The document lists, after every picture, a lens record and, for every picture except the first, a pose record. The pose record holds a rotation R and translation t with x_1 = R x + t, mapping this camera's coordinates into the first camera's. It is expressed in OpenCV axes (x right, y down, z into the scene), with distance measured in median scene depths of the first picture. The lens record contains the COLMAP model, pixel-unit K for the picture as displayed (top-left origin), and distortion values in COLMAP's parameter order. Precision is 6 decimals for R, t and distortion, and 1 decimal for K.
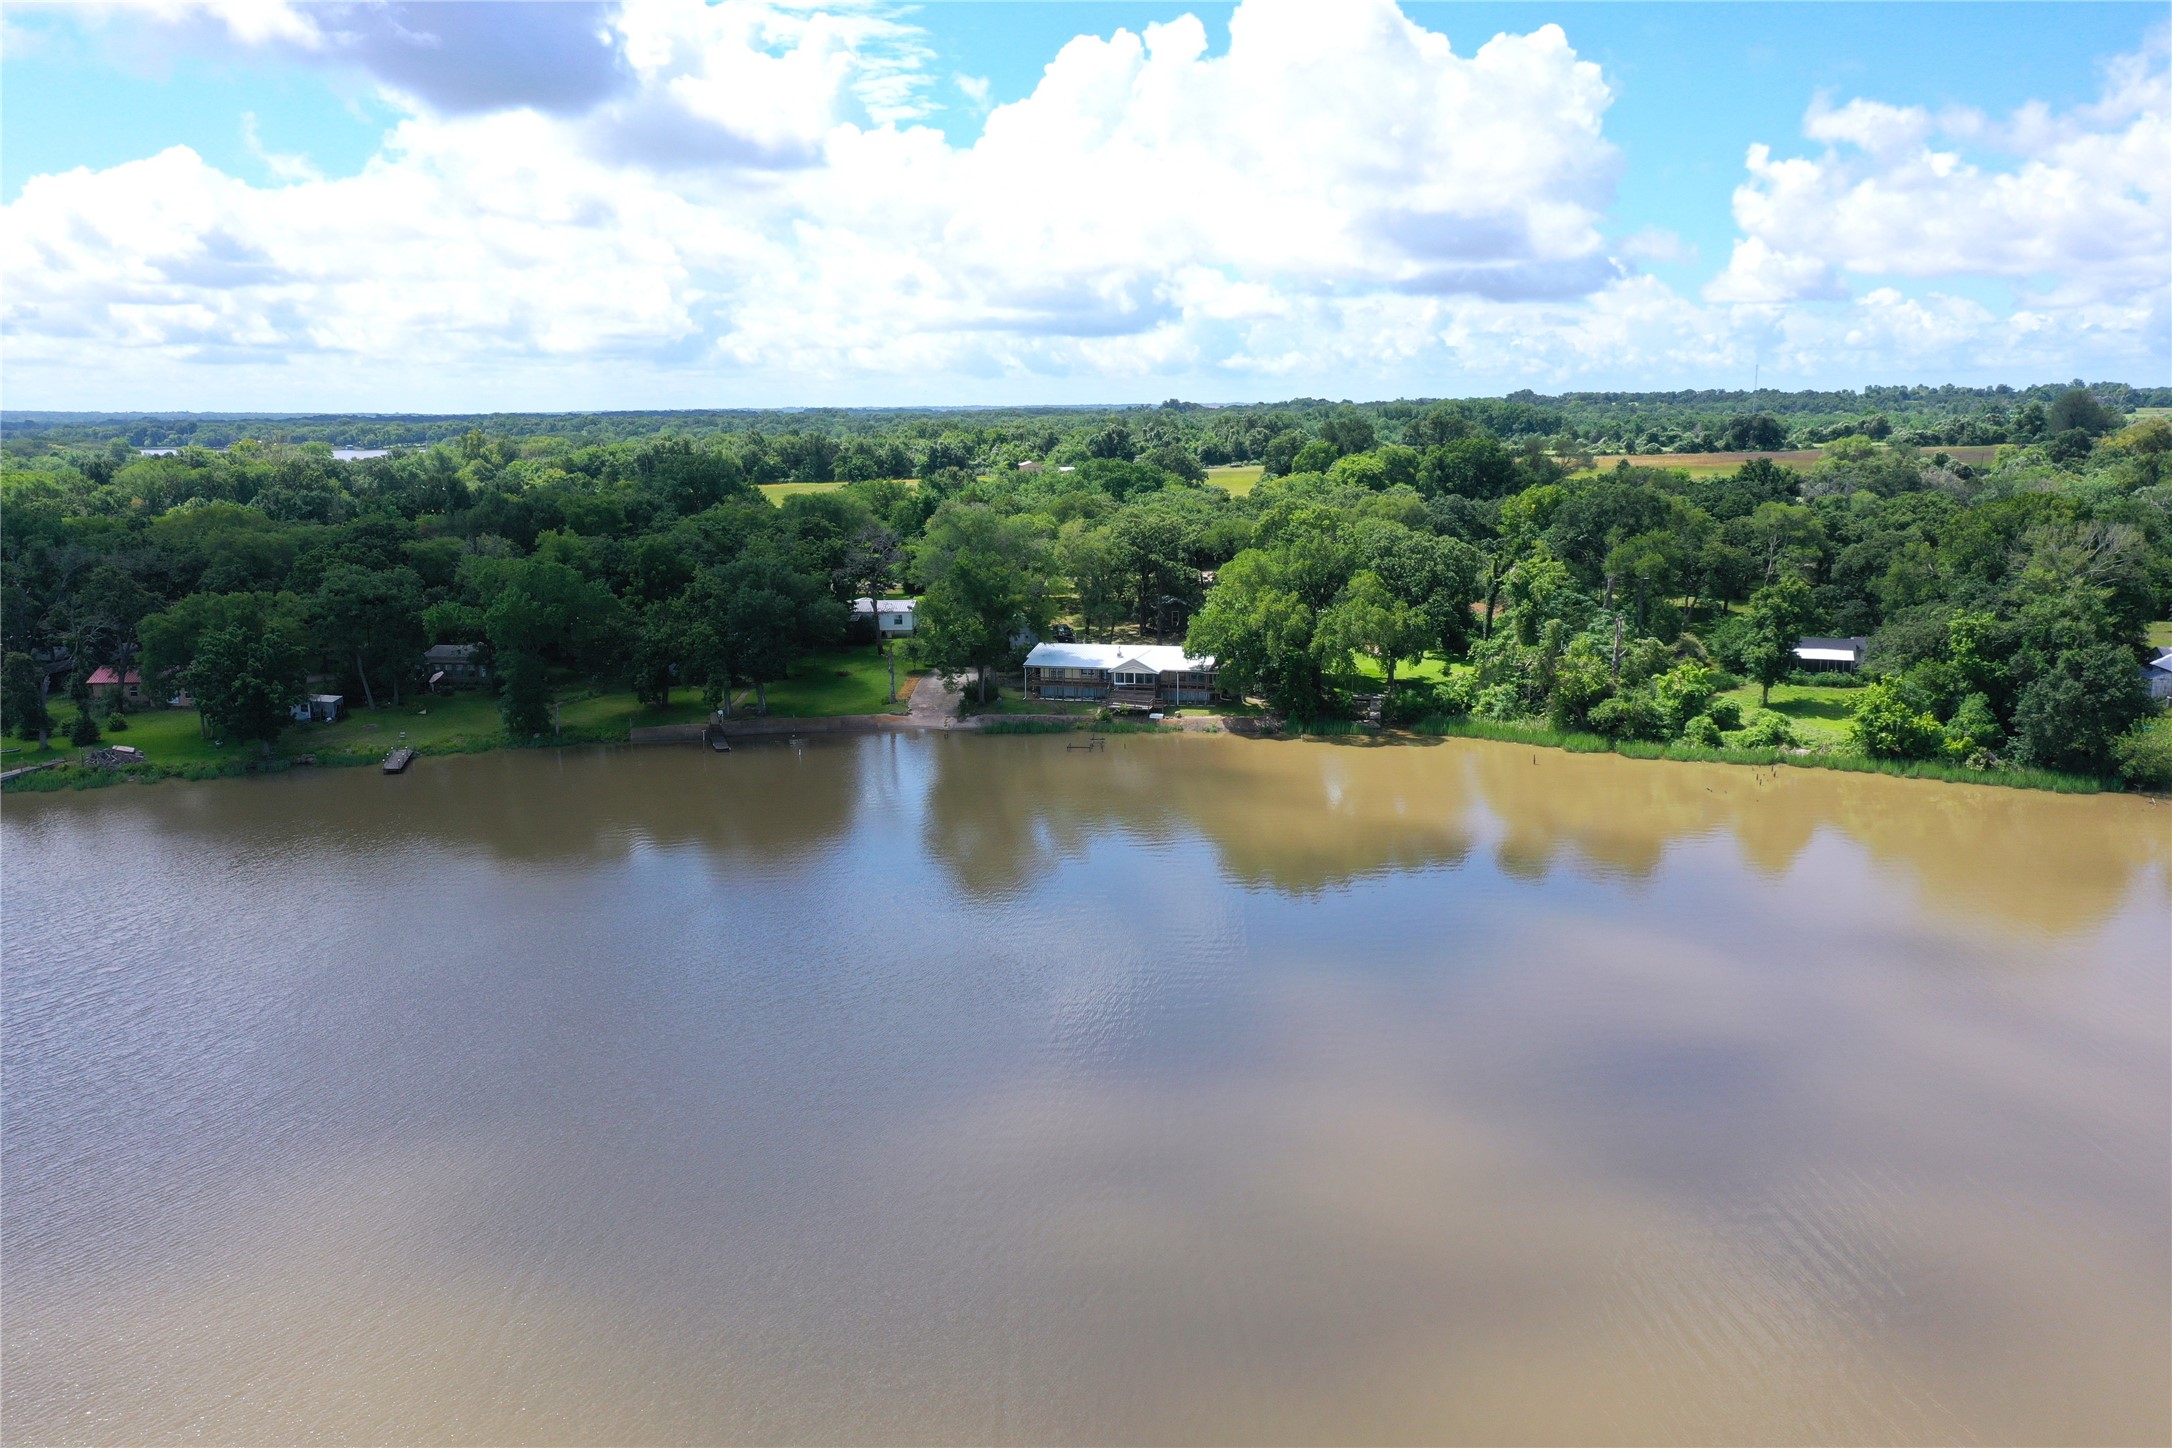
lens RADIAL K [[1737.9, 0, 1086.0], [0, 1737.9, 724.0], [0, 0, 1]] dist [0.010766, 0.002961]
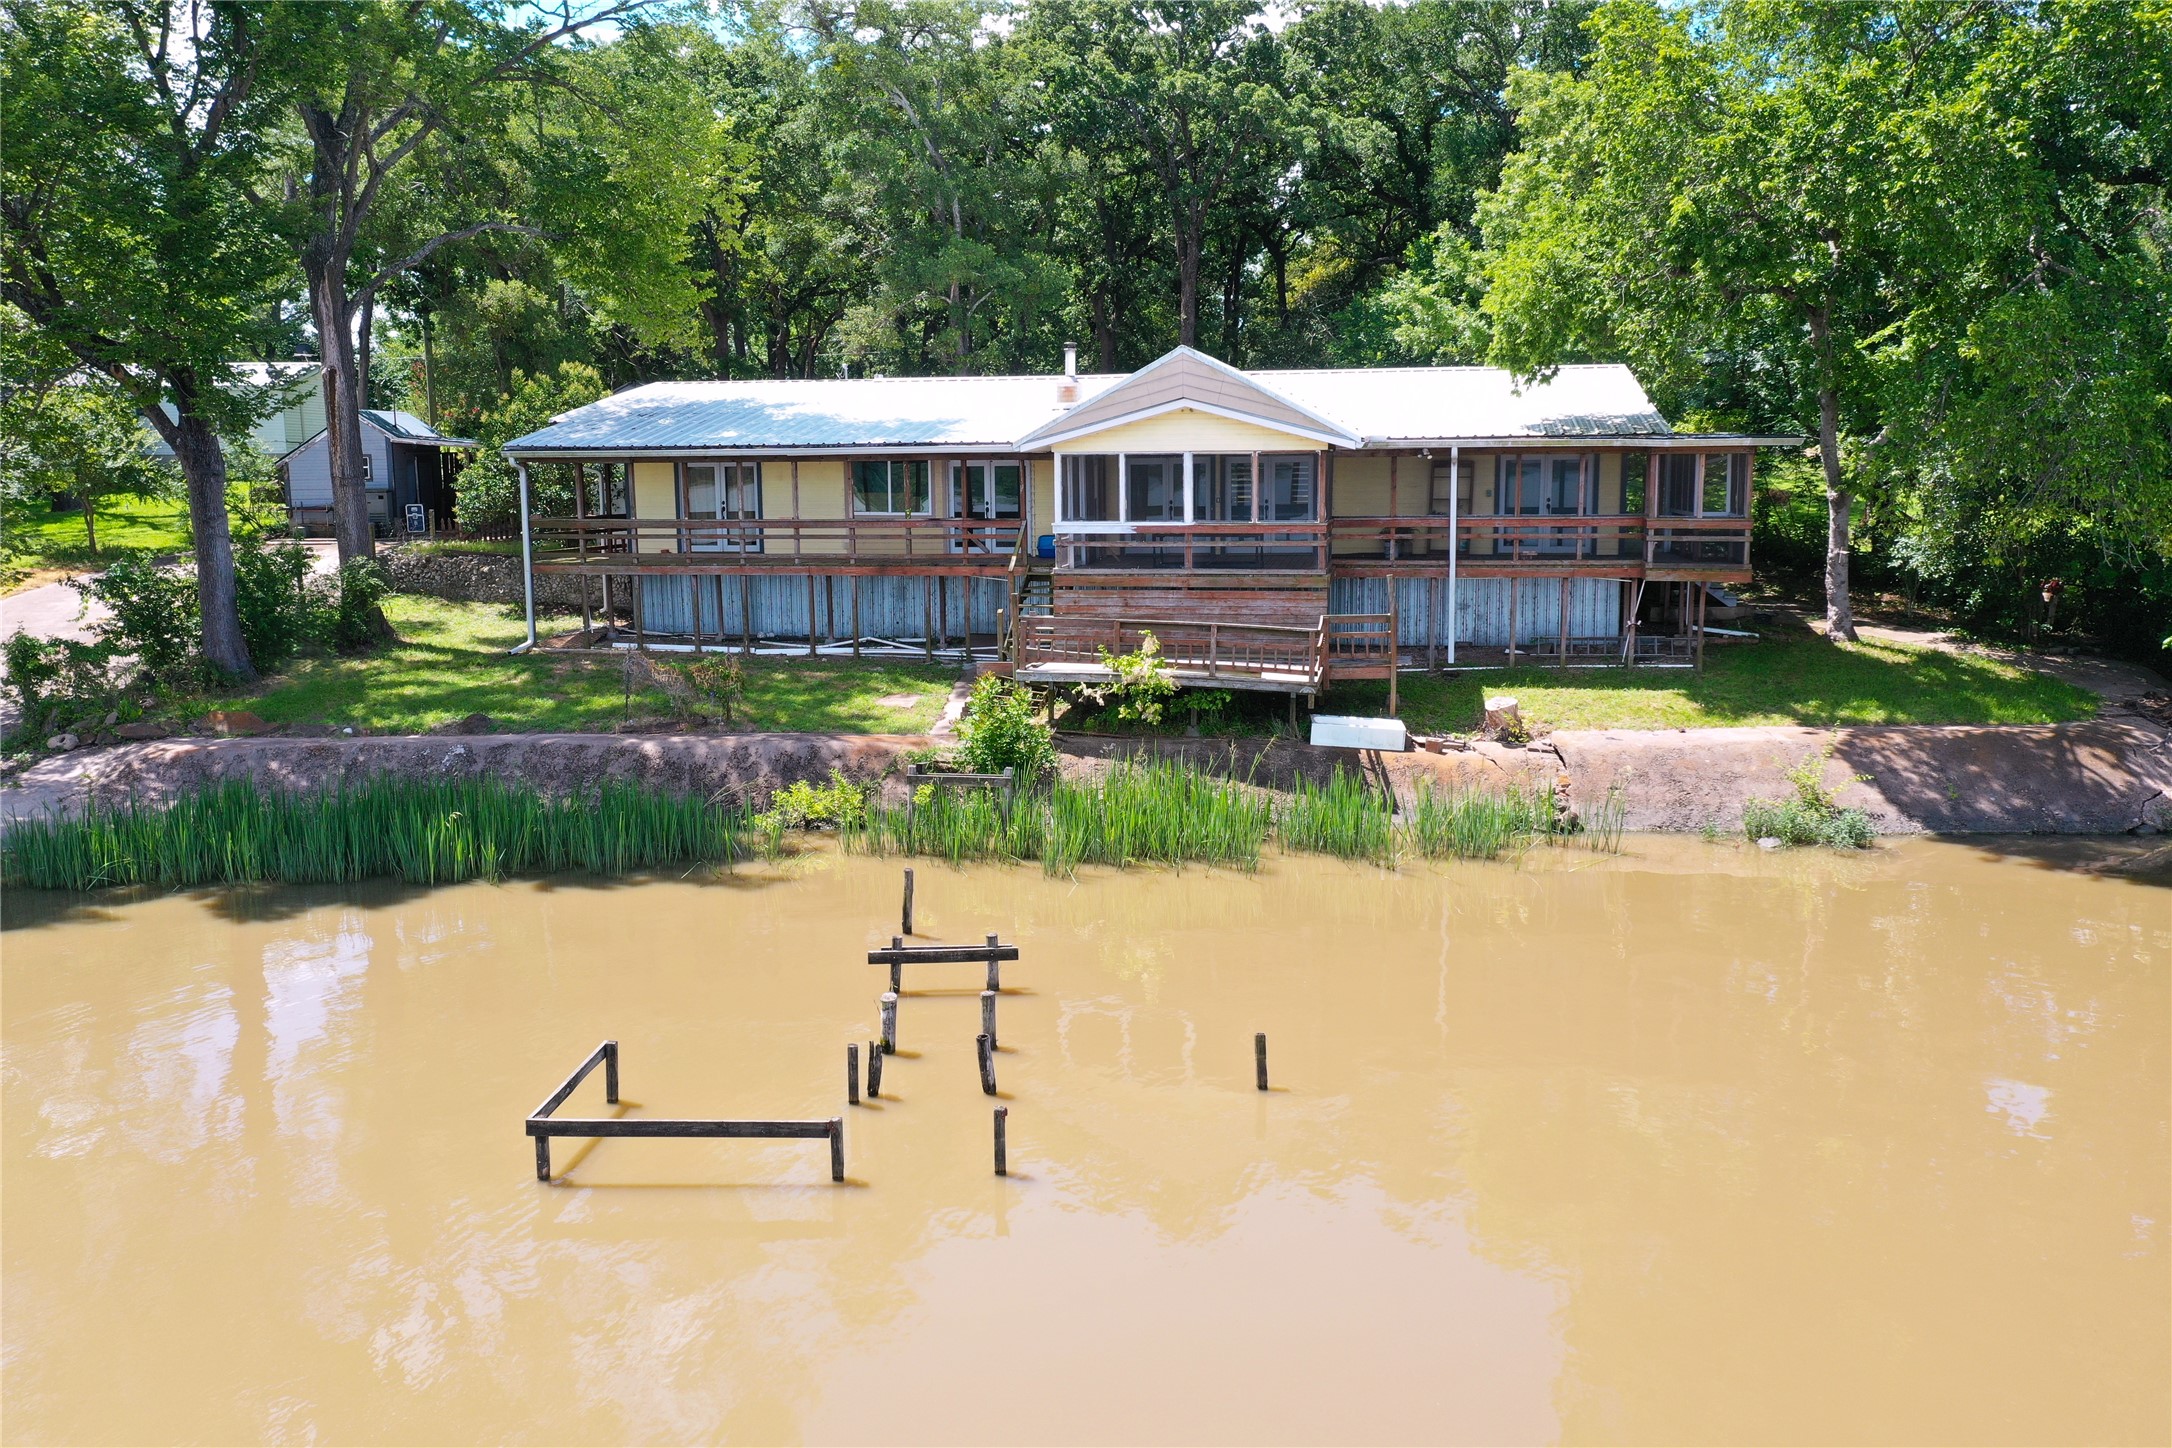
lens RADIAL K [[1737.9, 0, 1086.0], [0, 1737.9, 724.0], [0, 0, 1]] dist [0.010766, 0.002961]
pose [[0.997083, -0.011173, 0.075504, 0.007398], [0.013071, 0.999610, -0.024682, -0.001974], [-0.075198, 0.025597, 0.996840, 0.854675]]
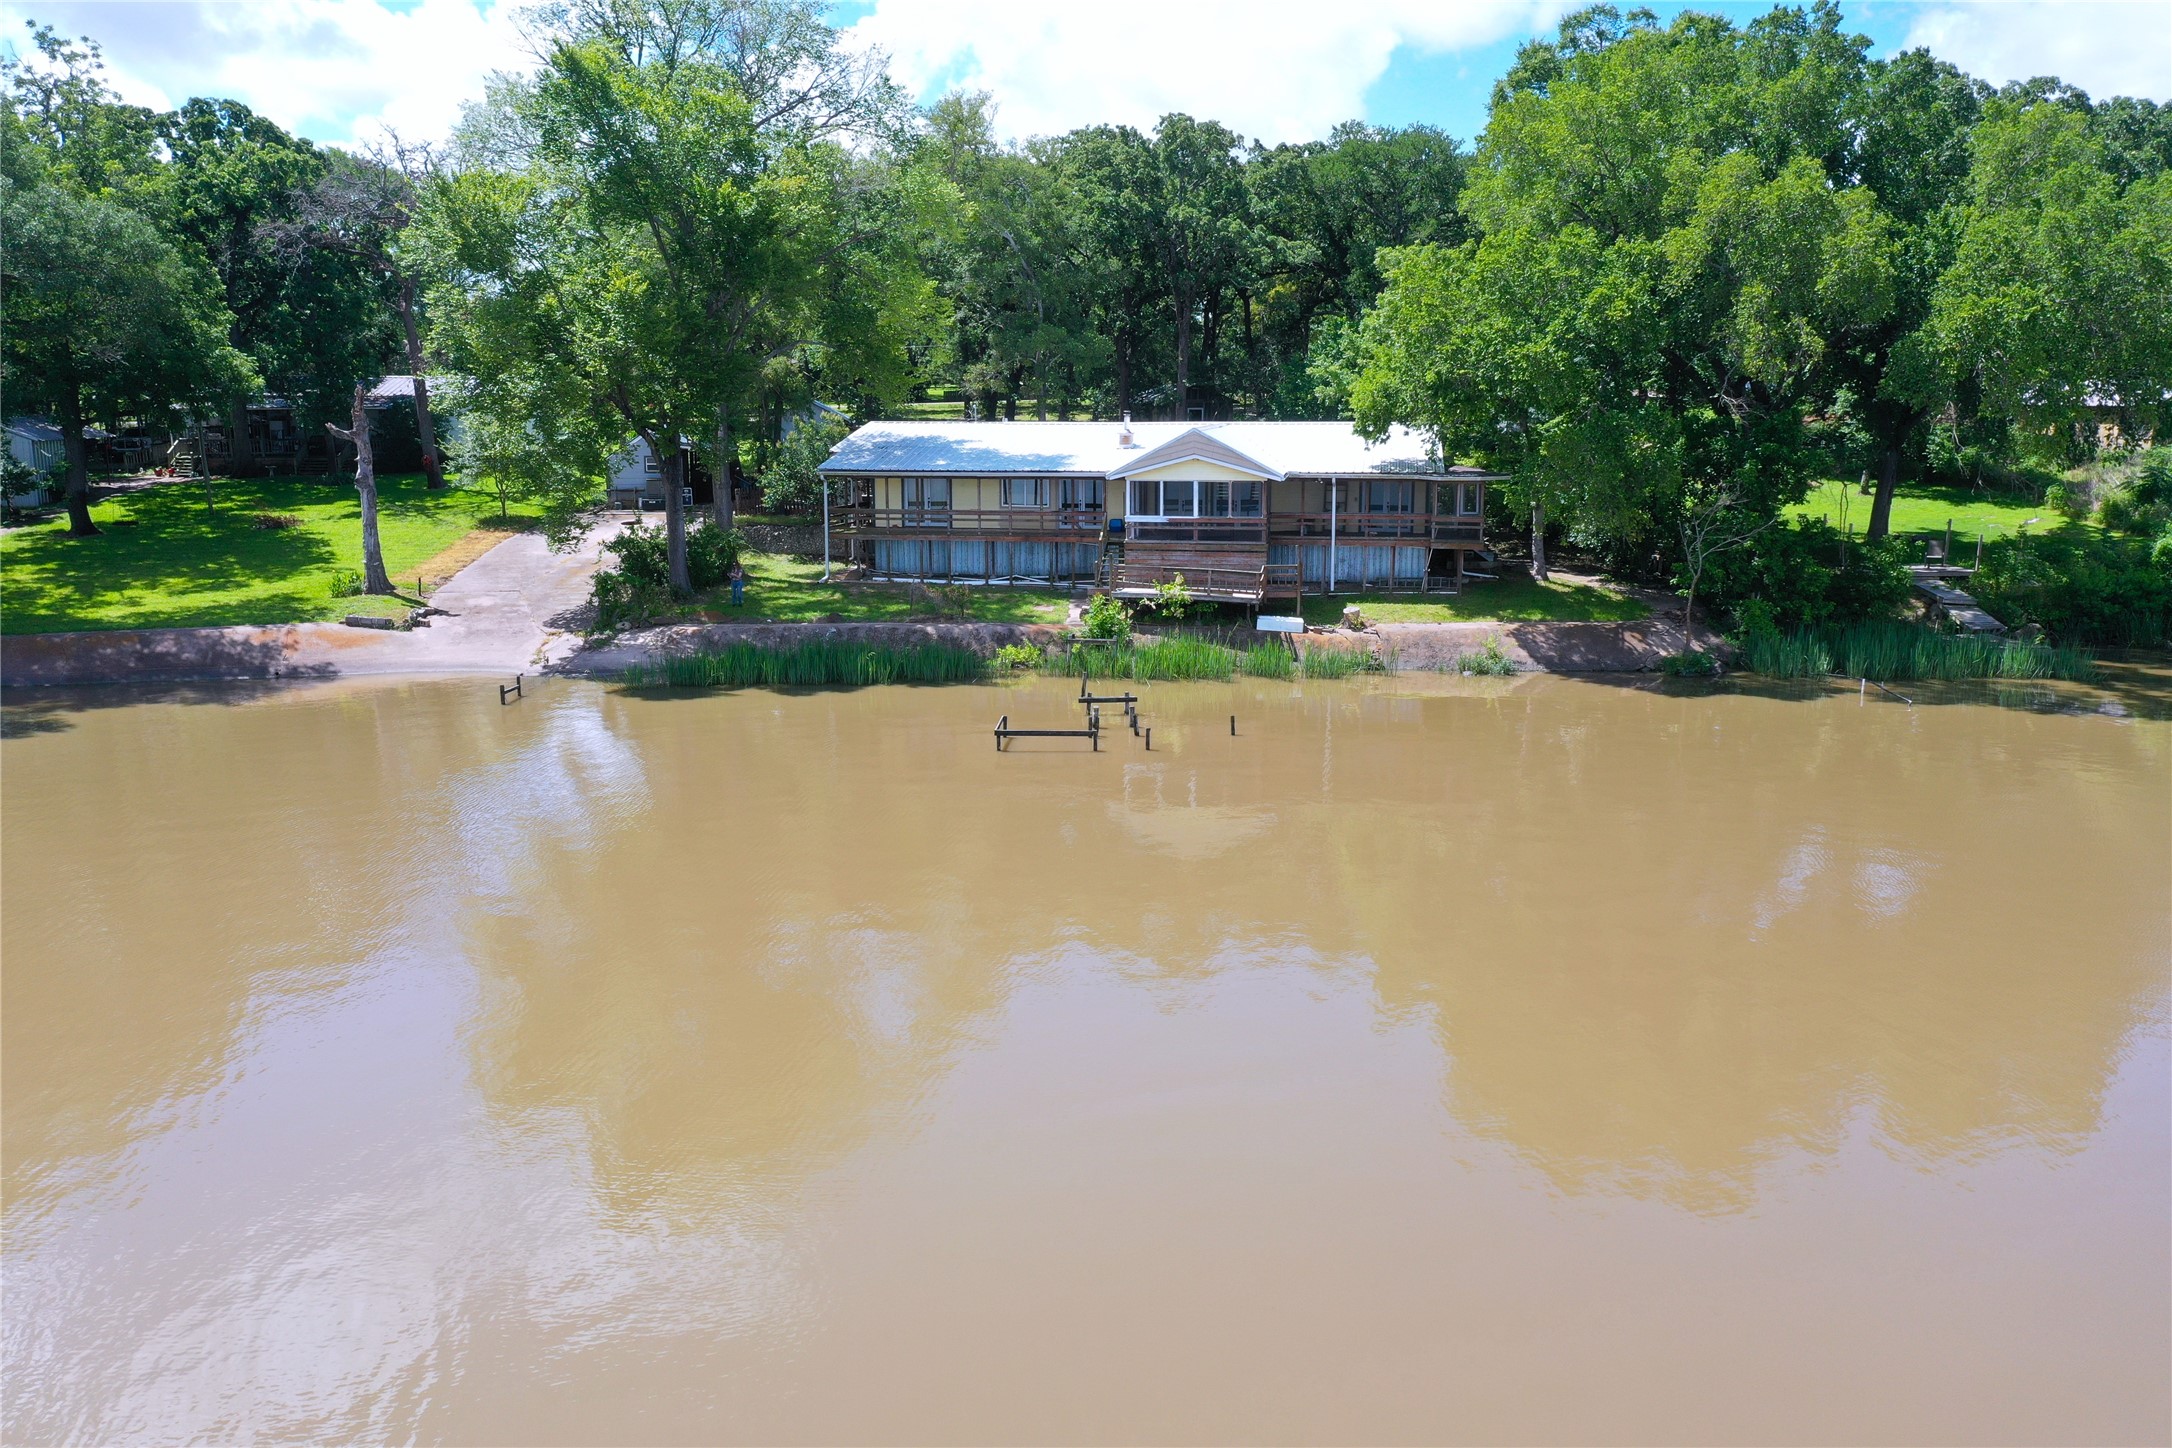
lens RADIAL K [[1769.2, 0, 1086.0], [0, 1769.2, 724.0], [0, 0, 1]] dist [0.009256, 0.009412]
pose [[0.995389, -0.008977, 0.095495, -0.019850], [0.008298, 0.999937, 0.007504, 0.009662], [-0.095557, -0.006677, 0.995402, 0.705940]]
